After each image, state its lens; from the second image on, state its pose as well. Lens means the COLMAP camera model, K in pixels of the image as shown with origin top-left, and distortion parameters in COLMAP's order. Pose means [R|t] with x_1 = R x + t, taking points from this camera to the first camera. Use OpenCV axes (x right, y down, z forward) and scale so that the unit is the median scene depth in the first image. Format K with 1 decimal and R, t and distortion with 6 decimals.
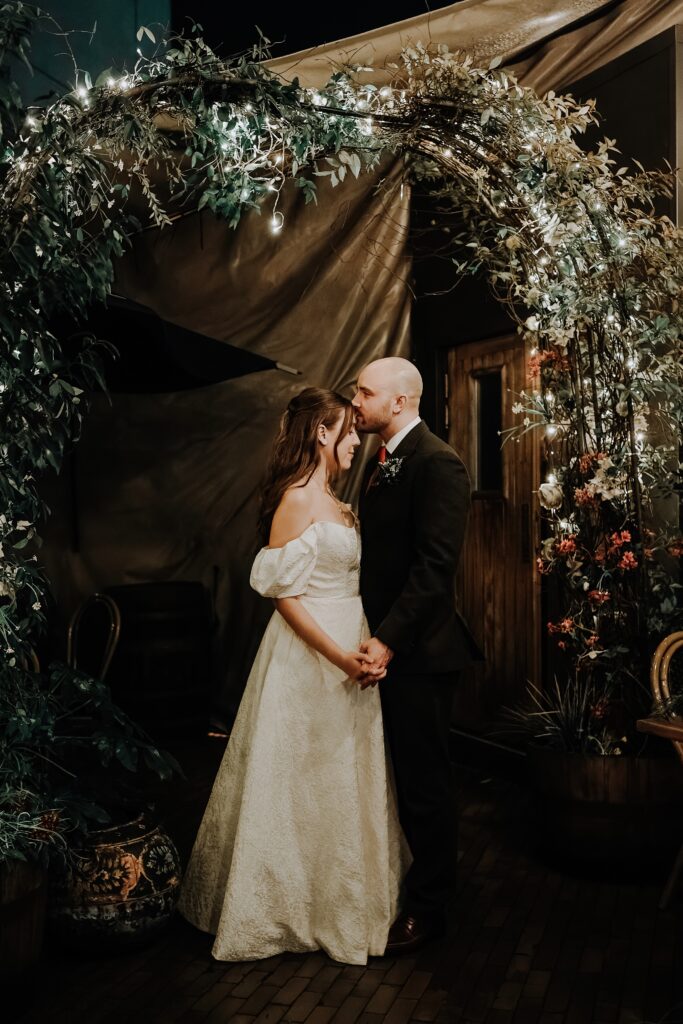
lens RADIAL K [[1049.8, 0, 340.7], [0, 1049.8, 512.4], [0, 0, 1]] dist [-0.006984, 0.000000]
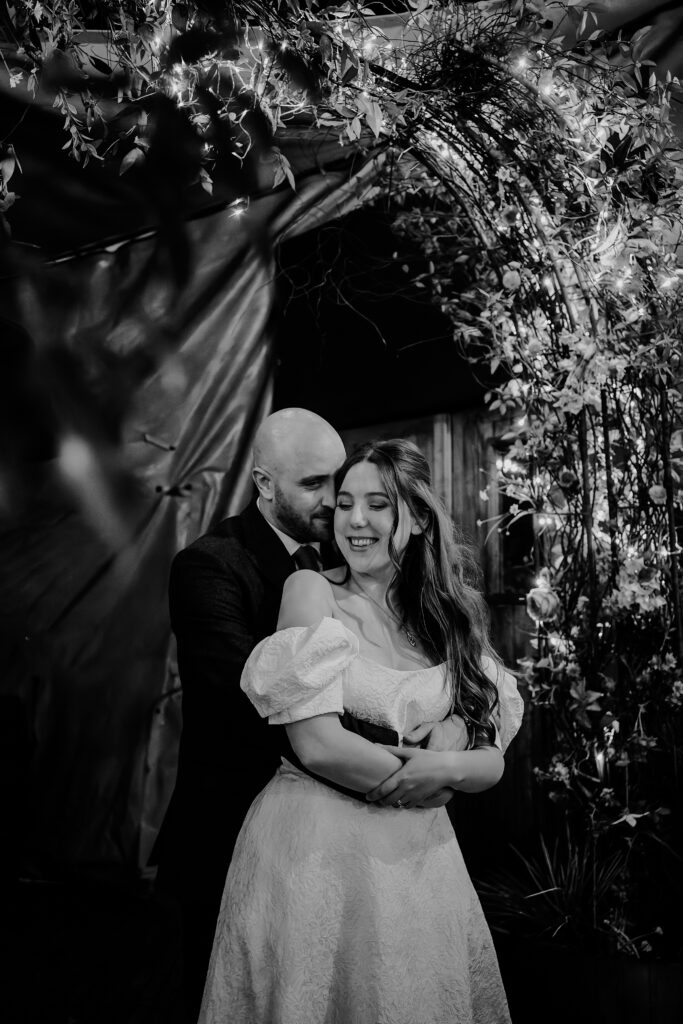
lens RADIAL K [[936.6, 0, 343.3], [0, 936.6, 510.5], [0, 0, 1]] dist [0.003666, 0.000000]
pose [[0.970468, 0.032976, 0.238965, -0.094626], [-0.008973, 0.994862, -0.100845, -0.011136], [-0.241062, 0.095723, 0.965777, 0.291686]]
